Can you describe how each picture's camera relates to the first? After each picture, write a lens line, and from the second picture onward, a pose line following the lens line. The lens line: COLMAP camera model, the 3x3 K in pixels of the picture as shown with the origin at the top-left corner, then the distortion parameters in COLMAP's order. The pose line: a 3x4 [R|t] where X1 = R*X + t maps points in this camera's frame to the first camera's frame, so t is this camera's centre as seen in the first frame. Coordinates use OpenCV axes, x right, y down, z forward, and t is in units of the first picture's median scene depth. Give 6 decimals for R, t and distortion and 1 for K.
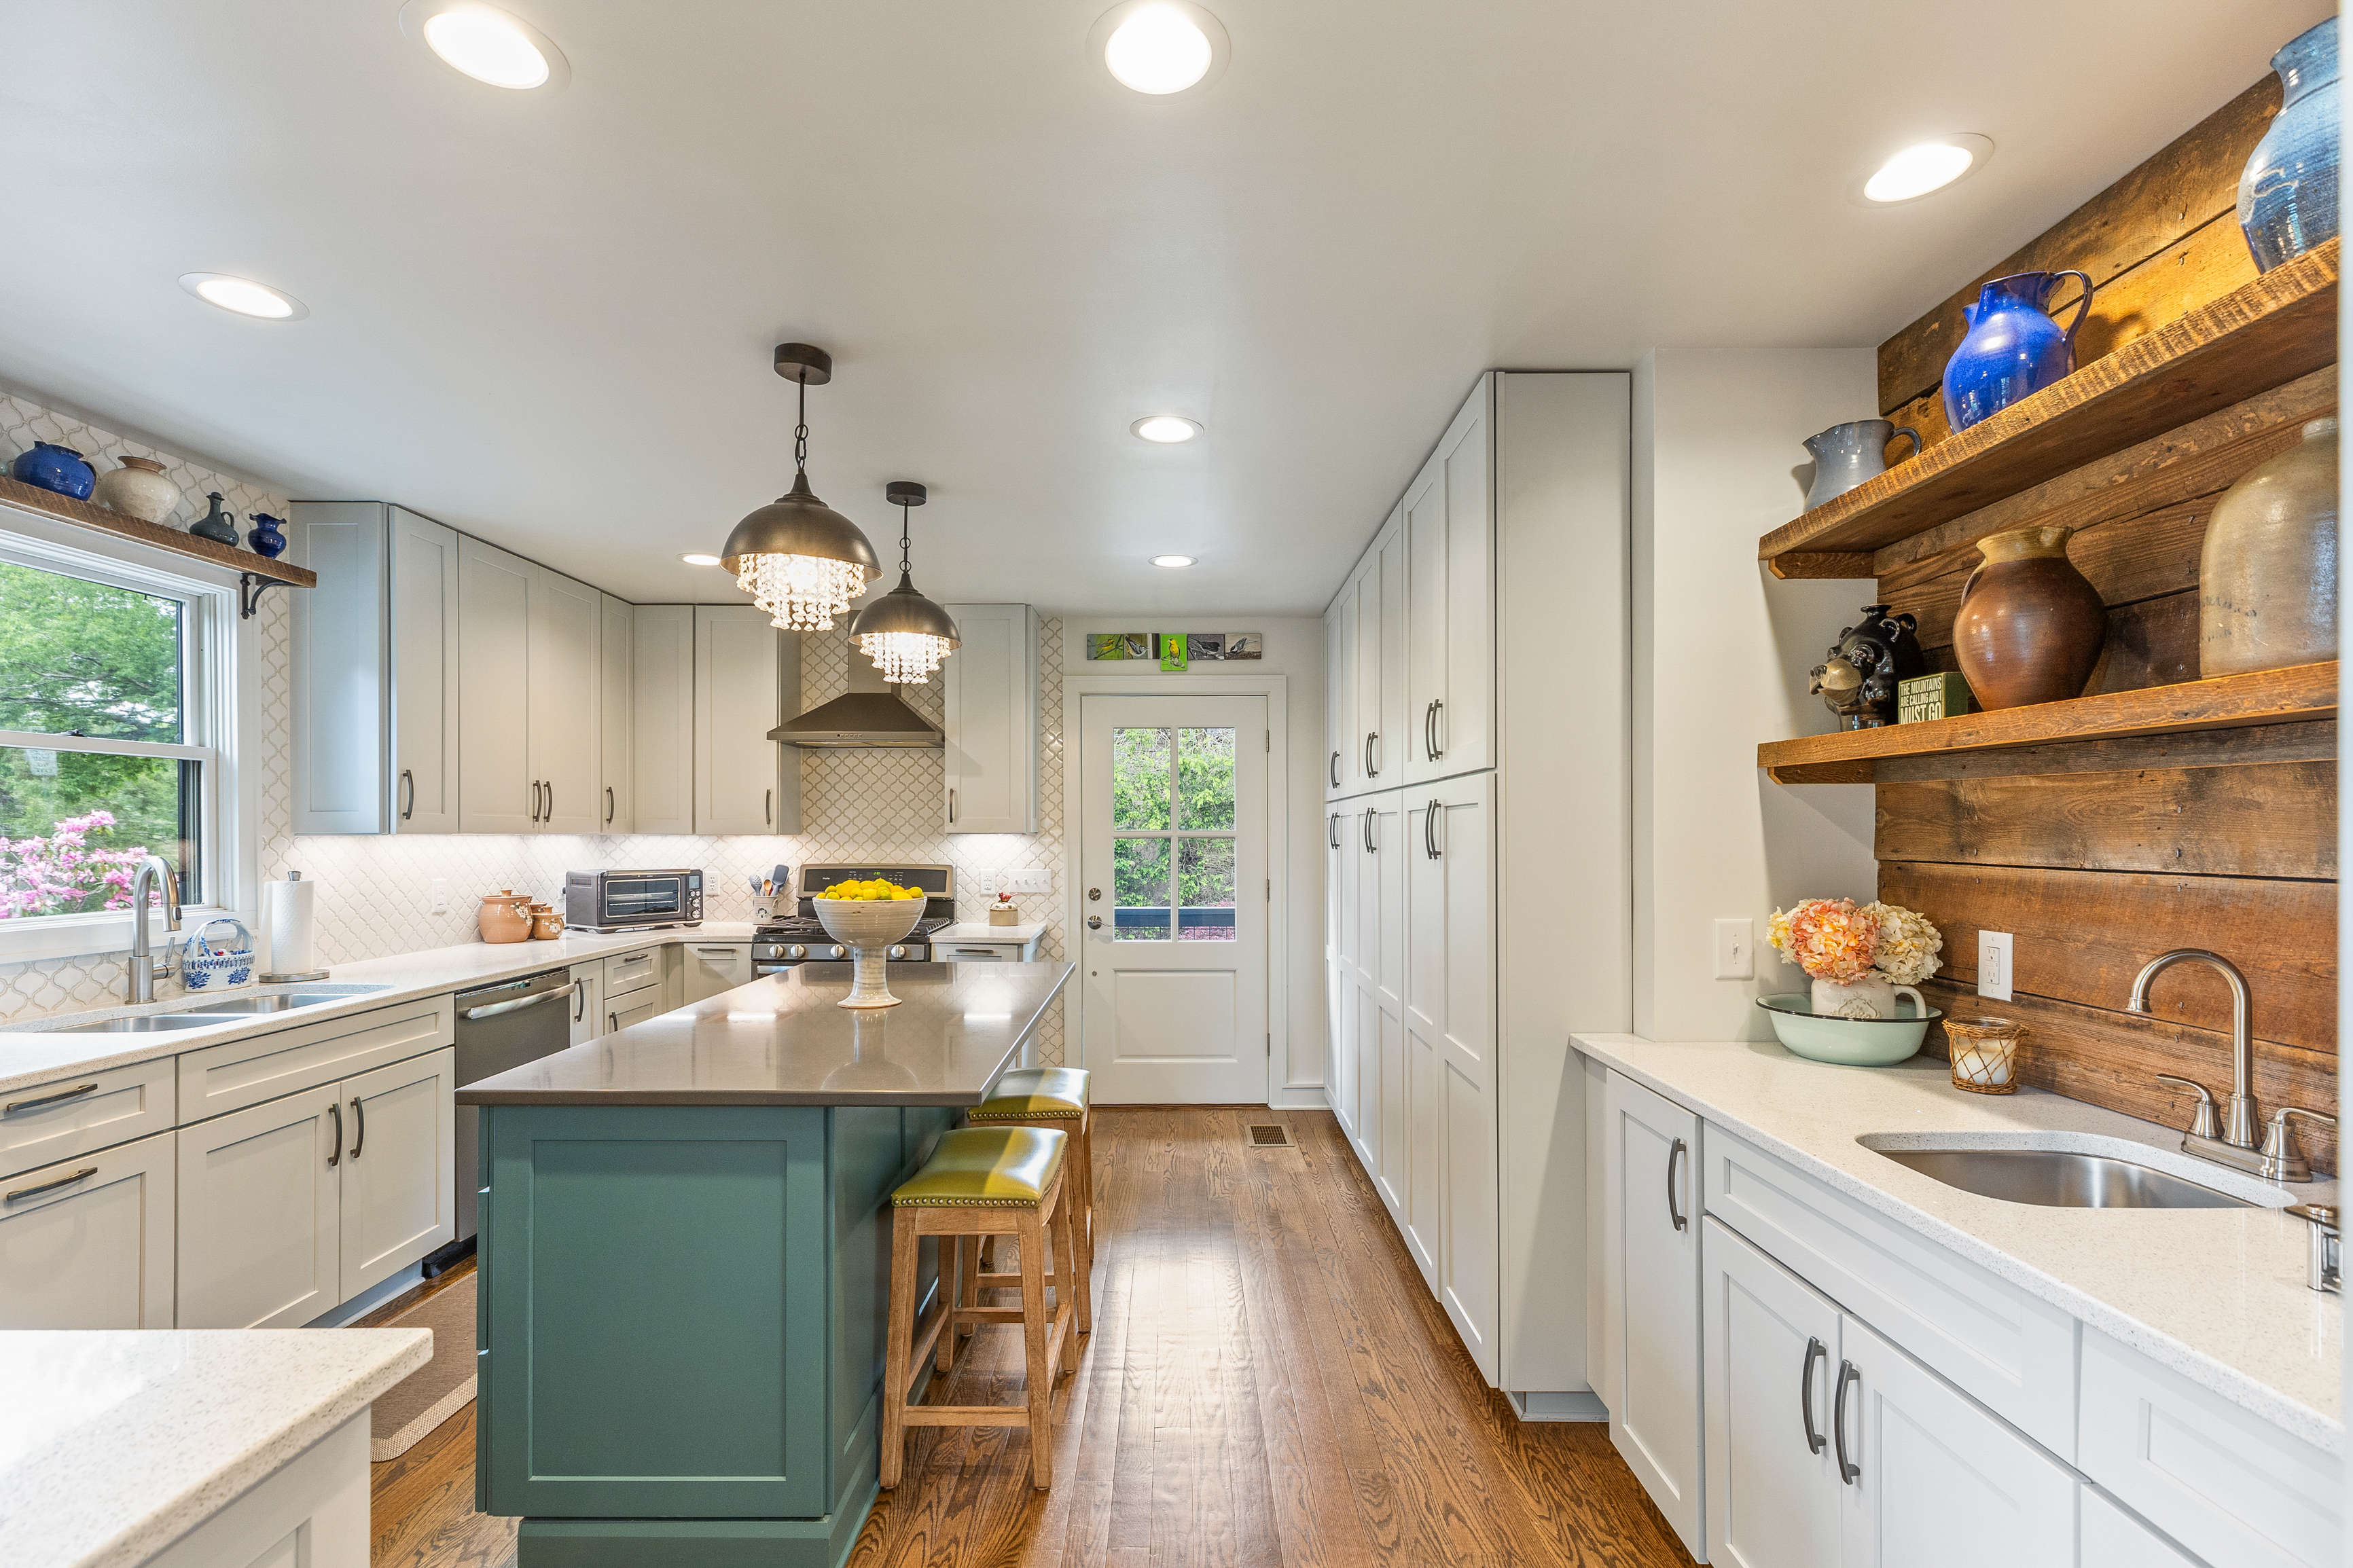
lens RADIAL K [[1091.6, 0, 1259.6], [0, 1091.6, 825.8], [0, 0, 1]] dist [0.000948, 0.000295]
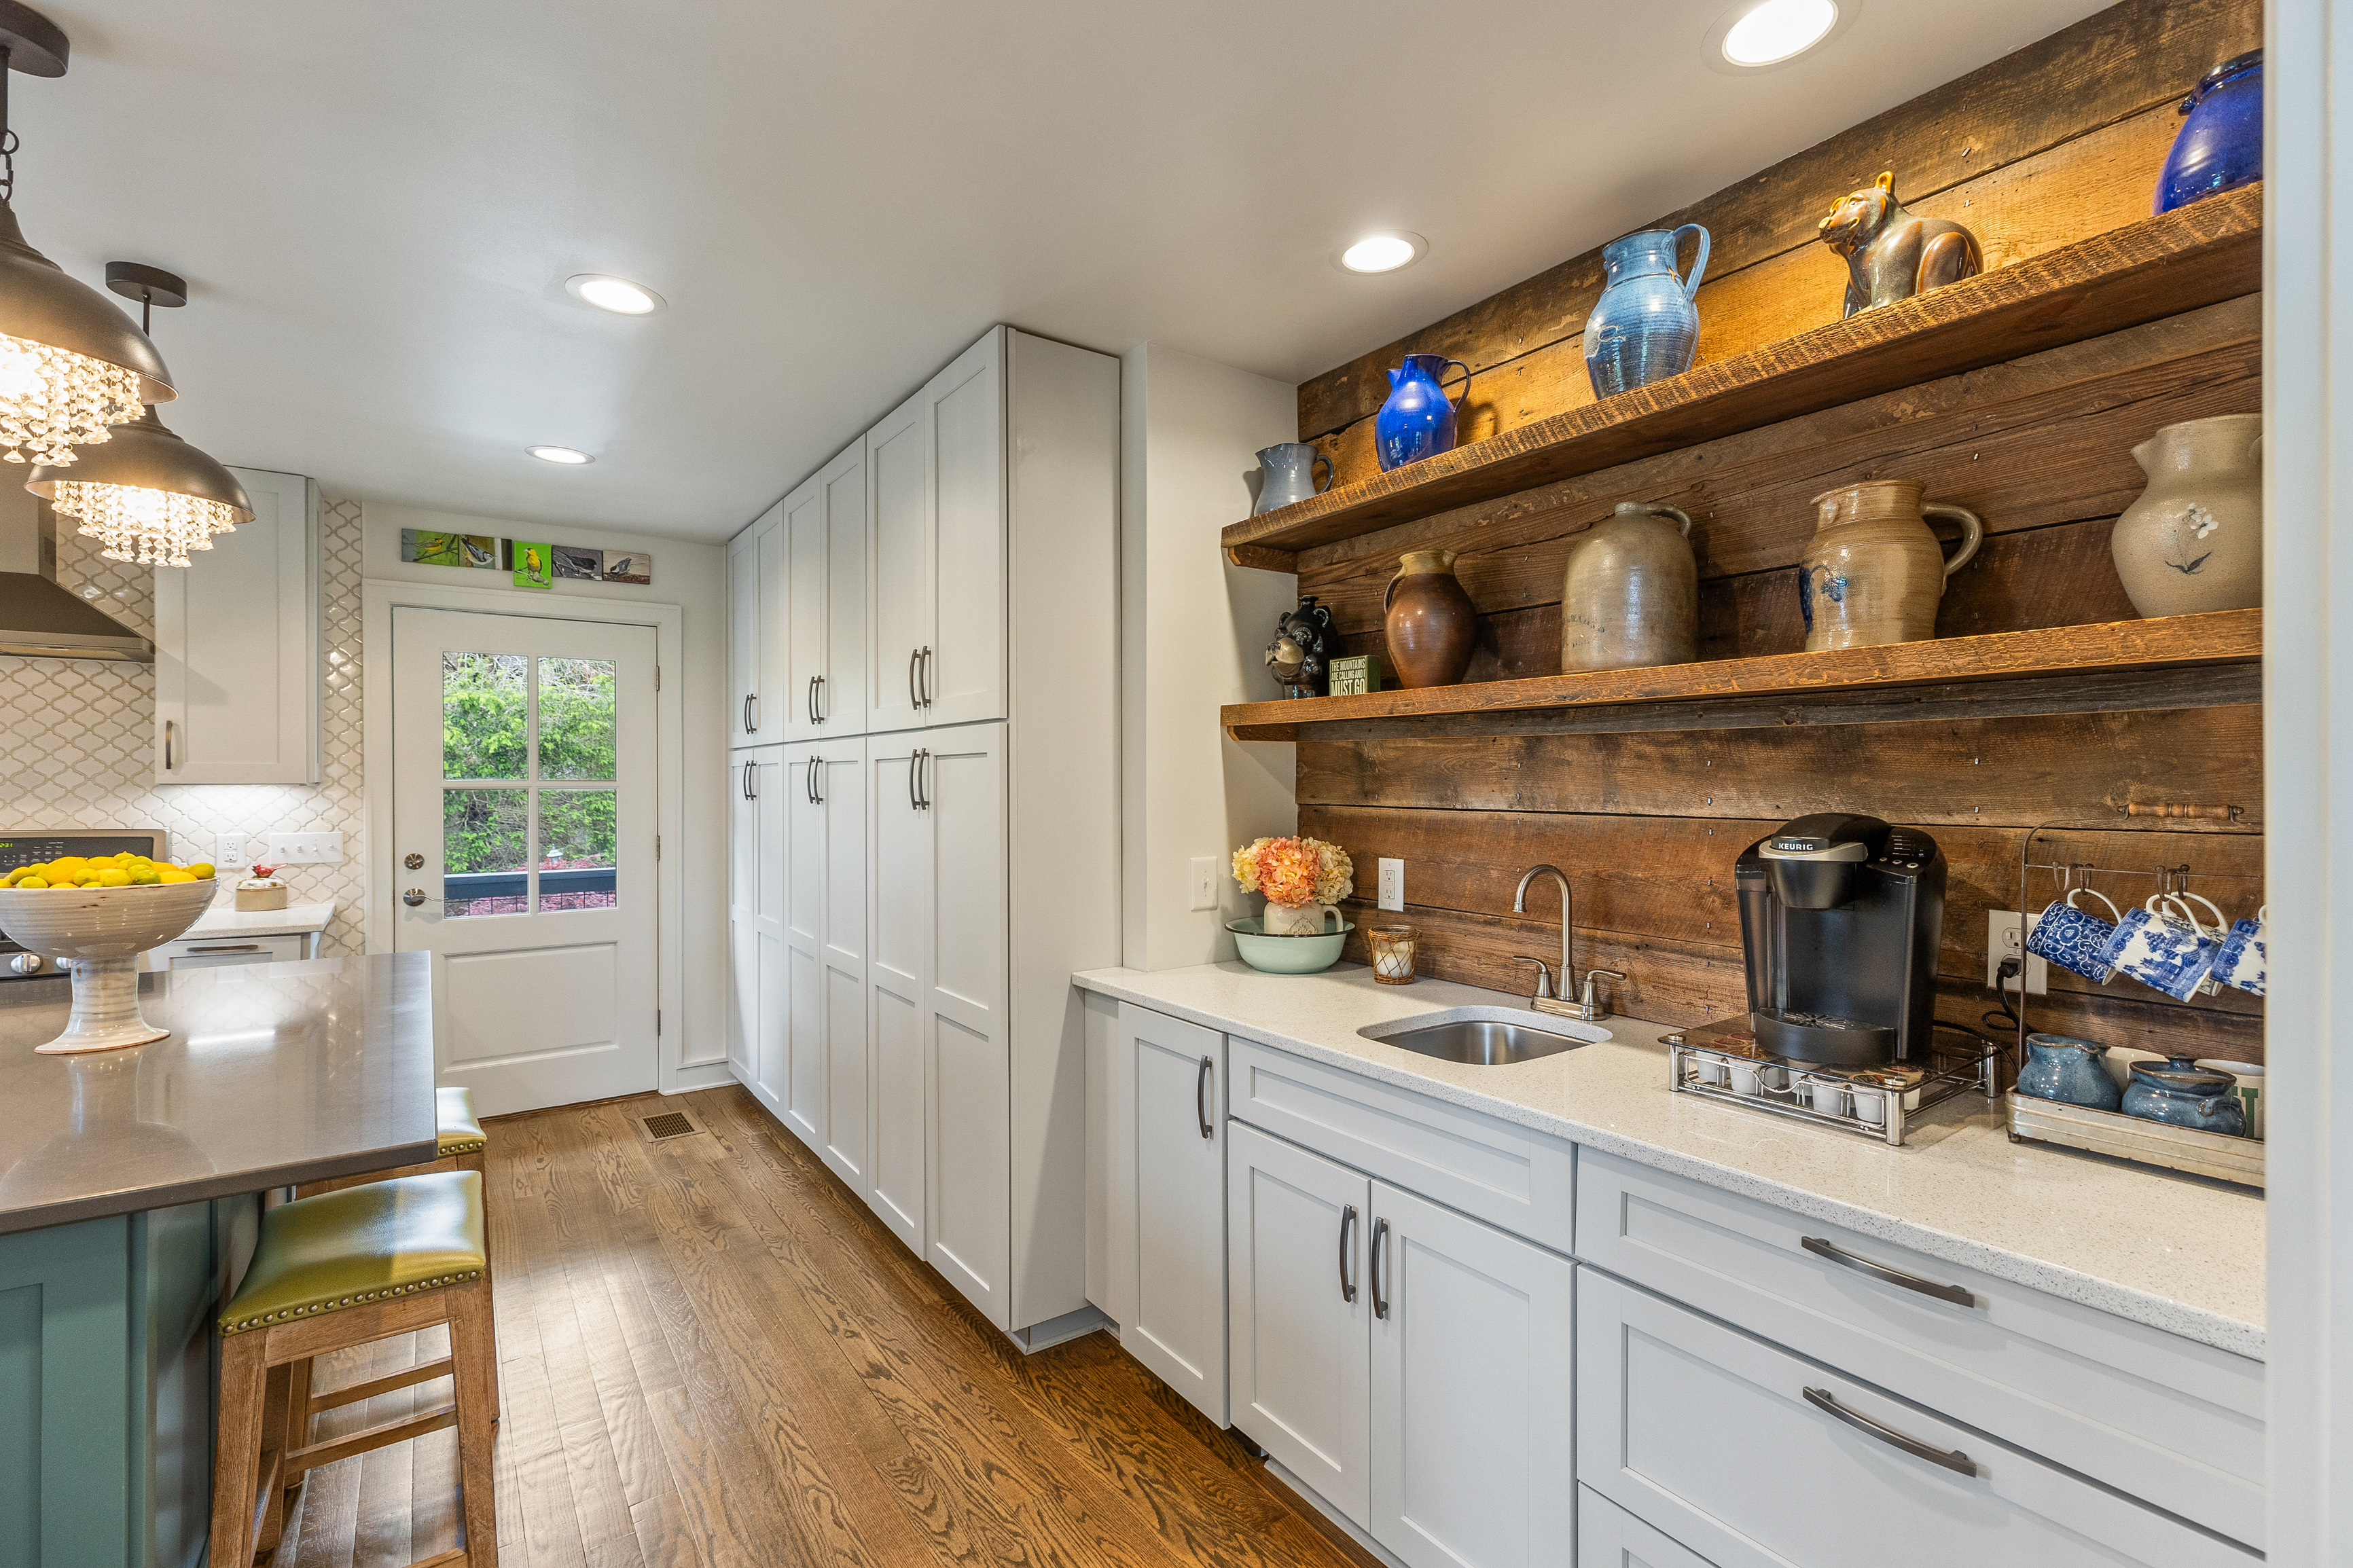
lens RADIAL K [[1025.2, 0, 1237.6], [0, 1025.2, 778.5], [0, 0, 1]] dist [0.003606, 0.000472]
pose [[0.820087, 0.000919, 0.572238, -0.156856], [-0.002569, 0.999995, 0.002077, 0.000088], [-0.572233, -0.003173, 0.820085, 0.099861]]
